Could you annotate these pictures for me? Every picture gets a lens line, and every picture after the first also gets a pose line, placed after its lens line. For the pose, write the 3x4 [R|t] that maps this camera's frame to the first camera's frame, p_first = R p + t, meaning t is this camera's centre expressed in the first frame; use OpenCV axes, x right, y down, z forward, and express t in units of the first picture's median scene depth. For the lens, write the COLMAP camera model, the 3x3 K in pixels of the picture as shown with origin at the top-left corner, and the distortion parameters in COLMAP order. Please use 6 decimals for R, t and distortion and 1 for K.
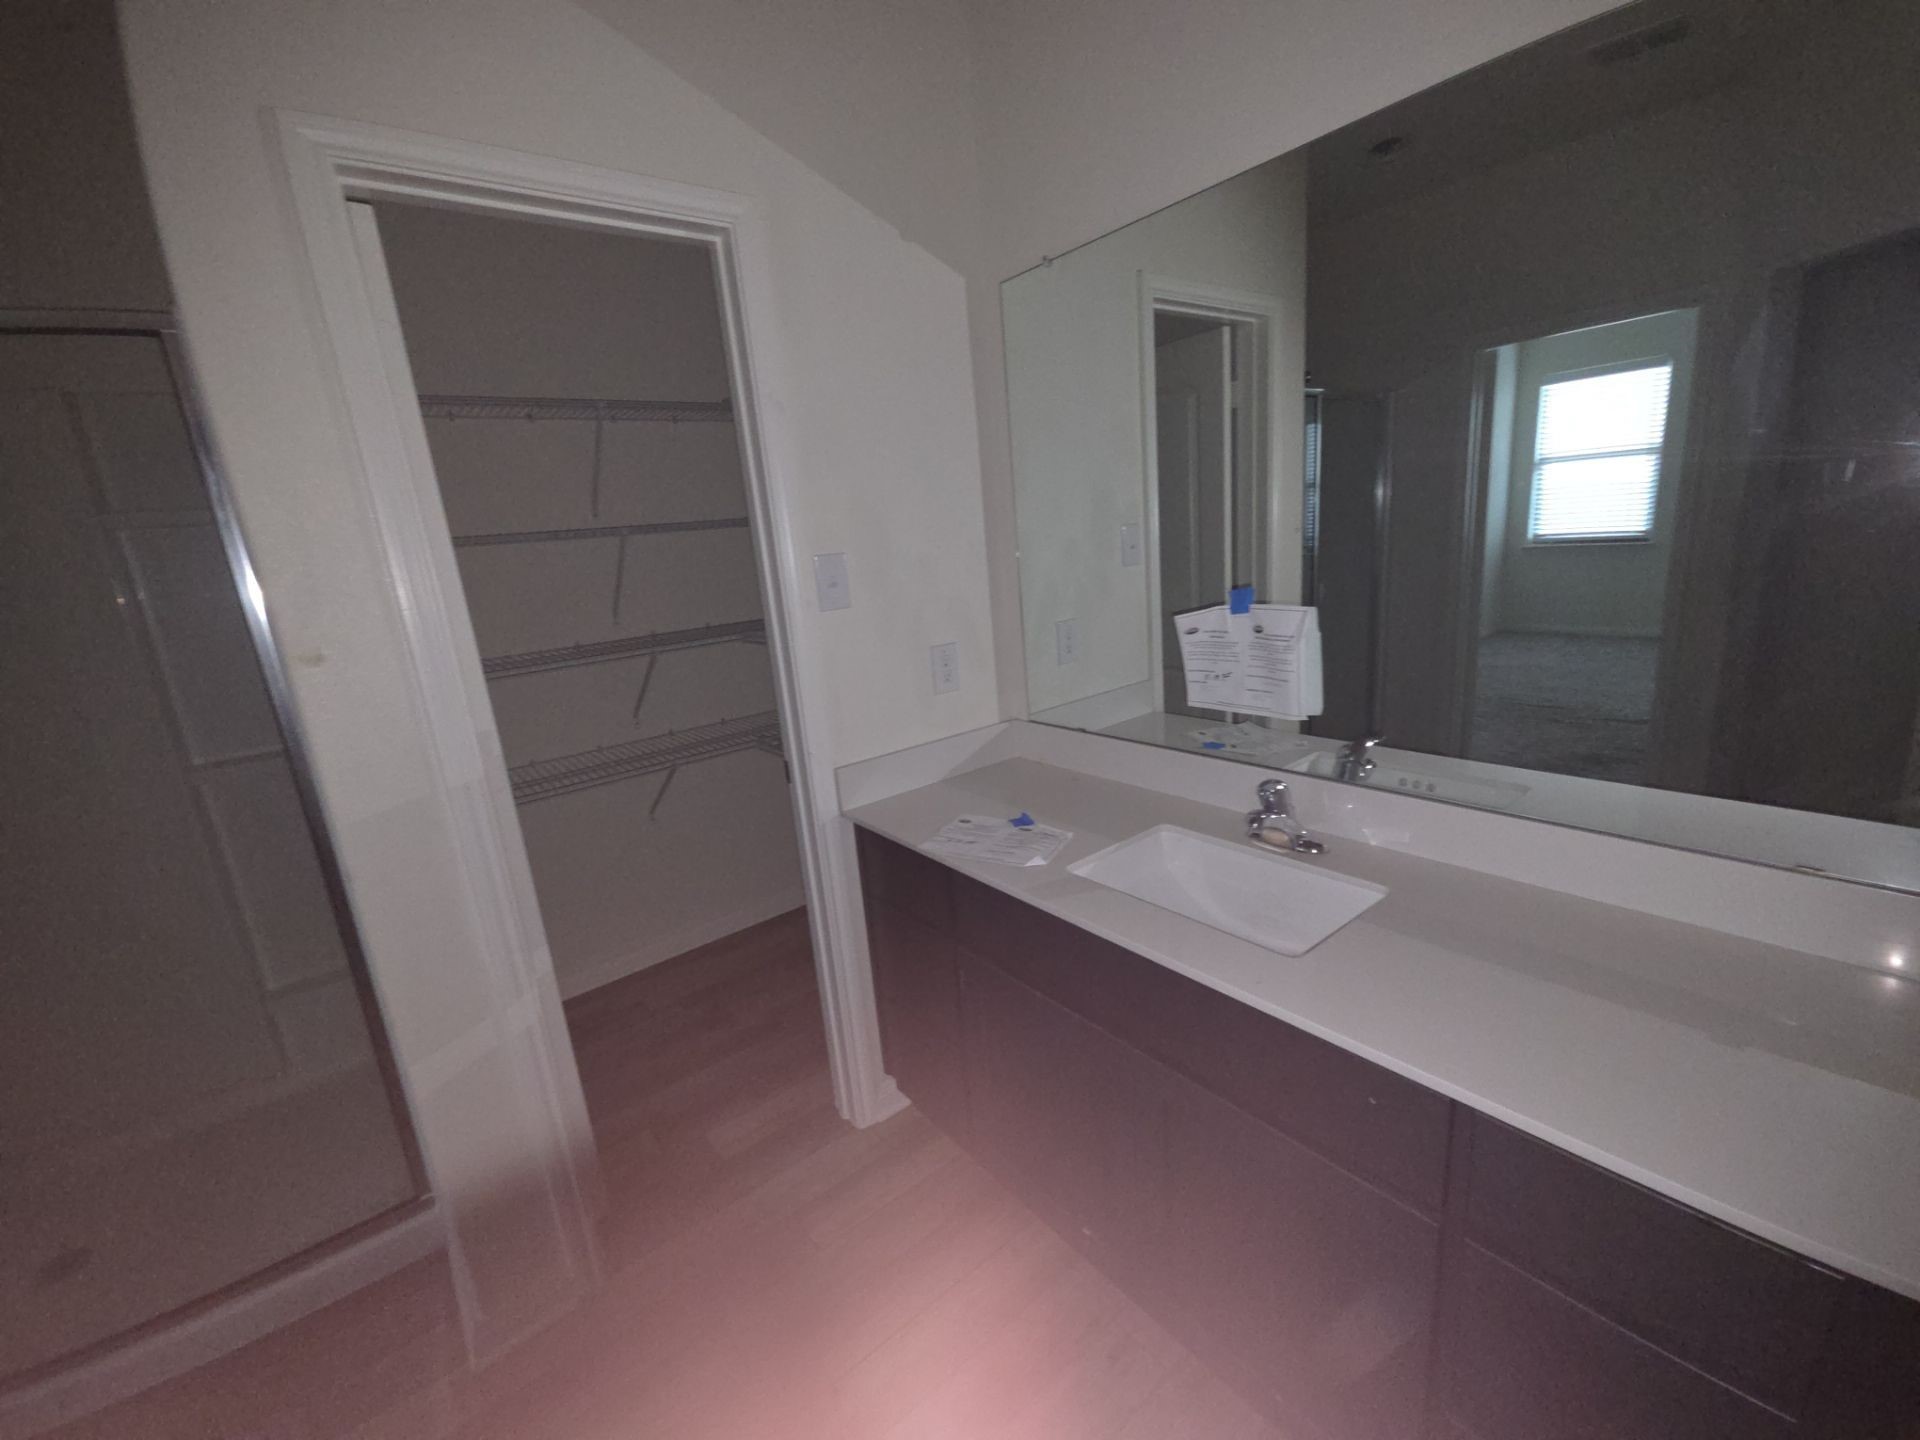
lens RADIAL K [[771.6, 0, 960.0], [0, 771.6, 720.0], [0, 0, 1]] dist [0.001419, -0.010394]
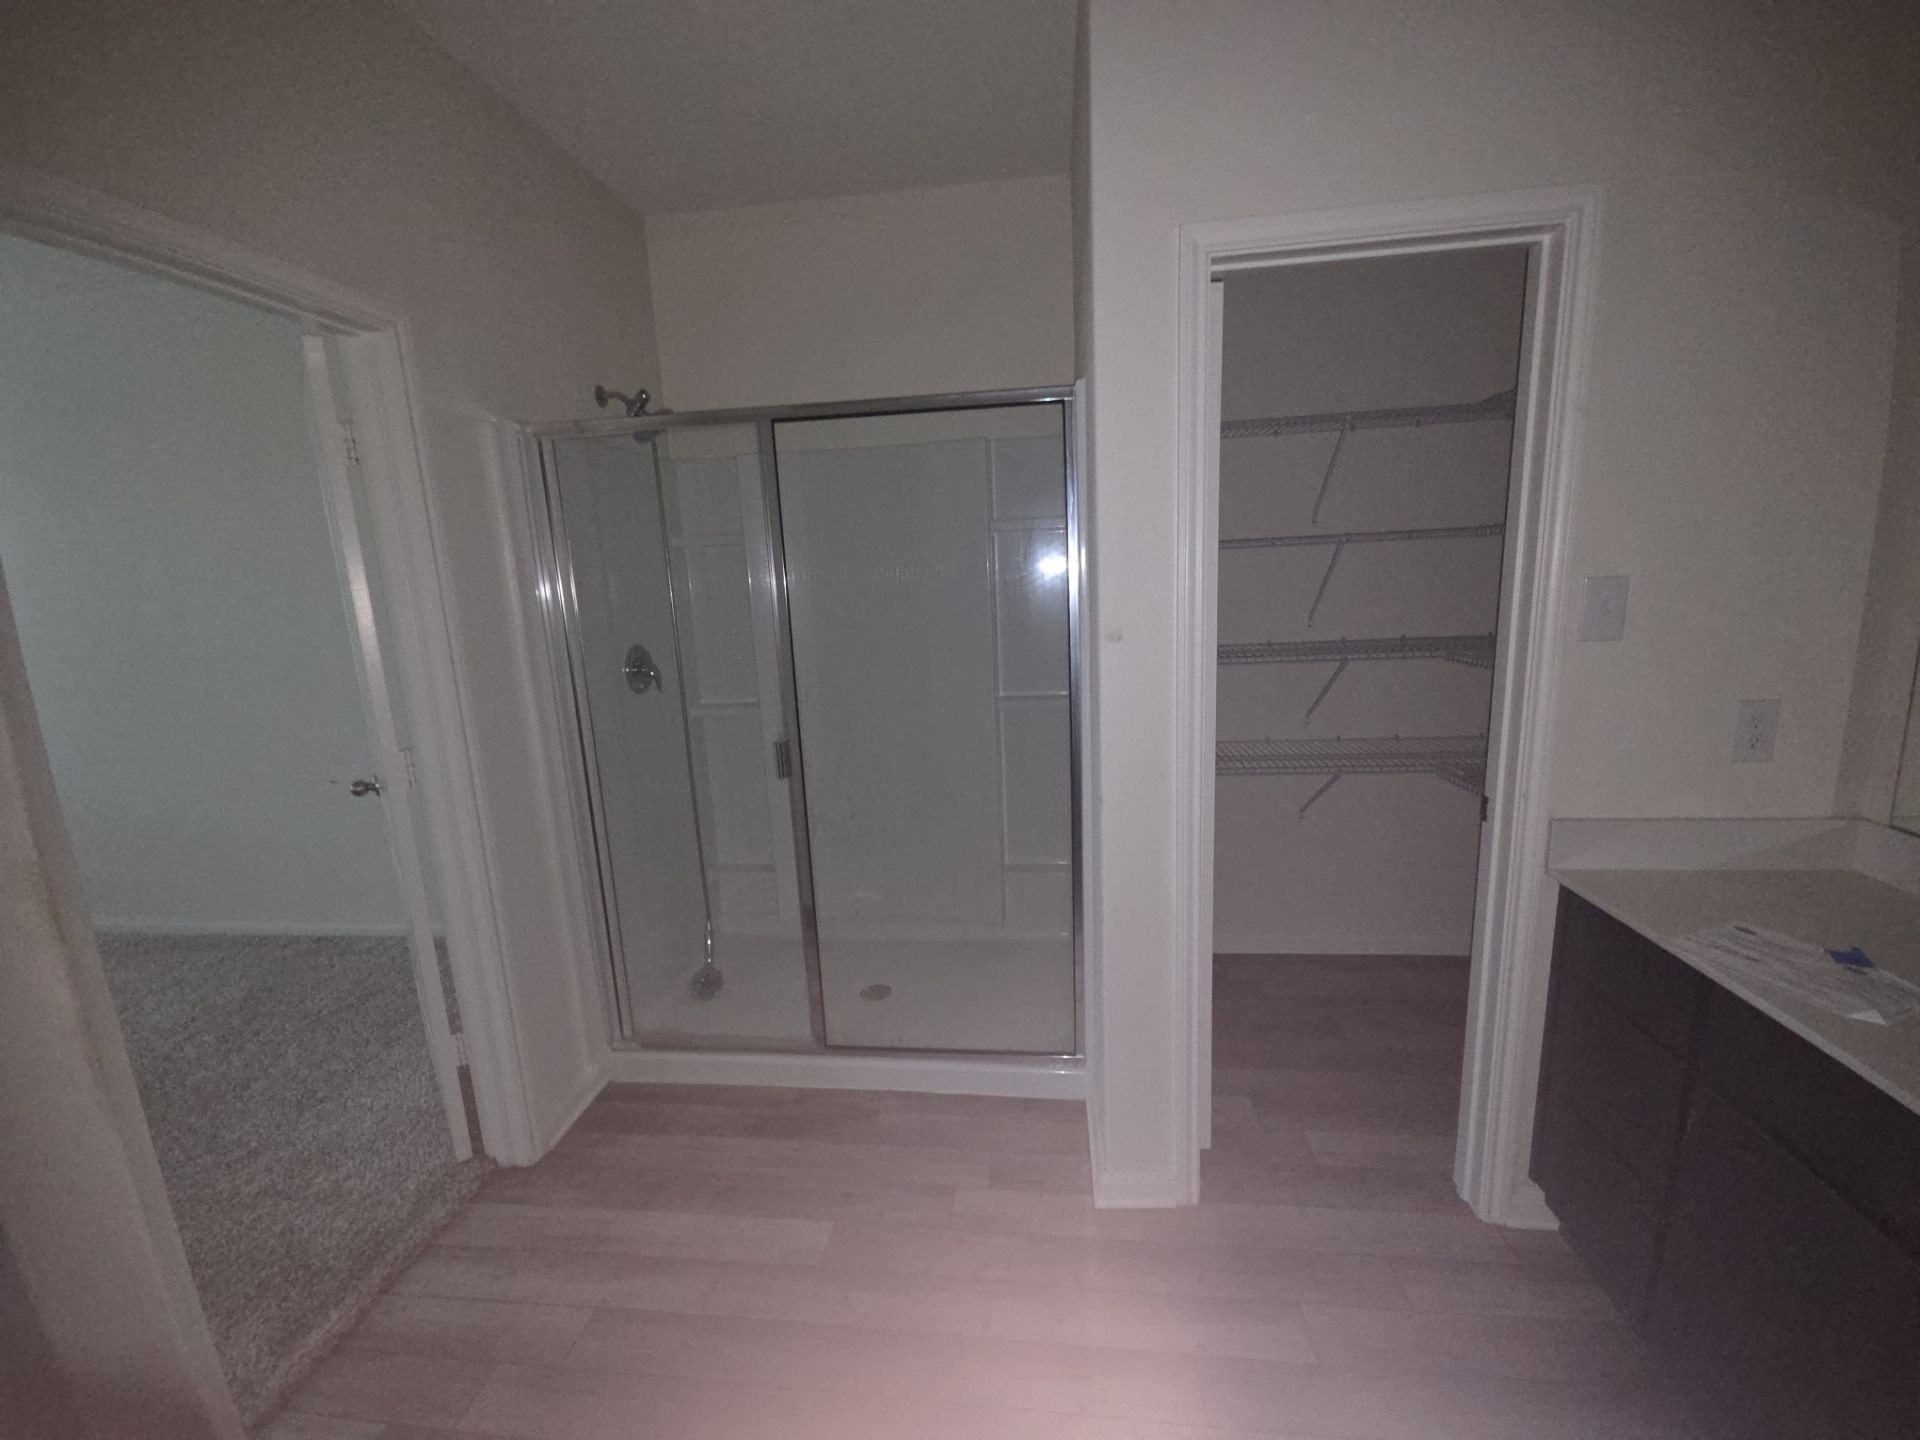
lens RADIAL K [[771.6, 0, 960.0], [0, 771.6, 720.0], [0, 0, 1]] dist [0.001419, -0.010394]
pose [[0.698145, 0.182153, -0.692397, -0.046779], [-0.179522, 0.980736, 0.076996, 0.006002], [0.693084, 0.070546, 0.717397, -0.096475]]
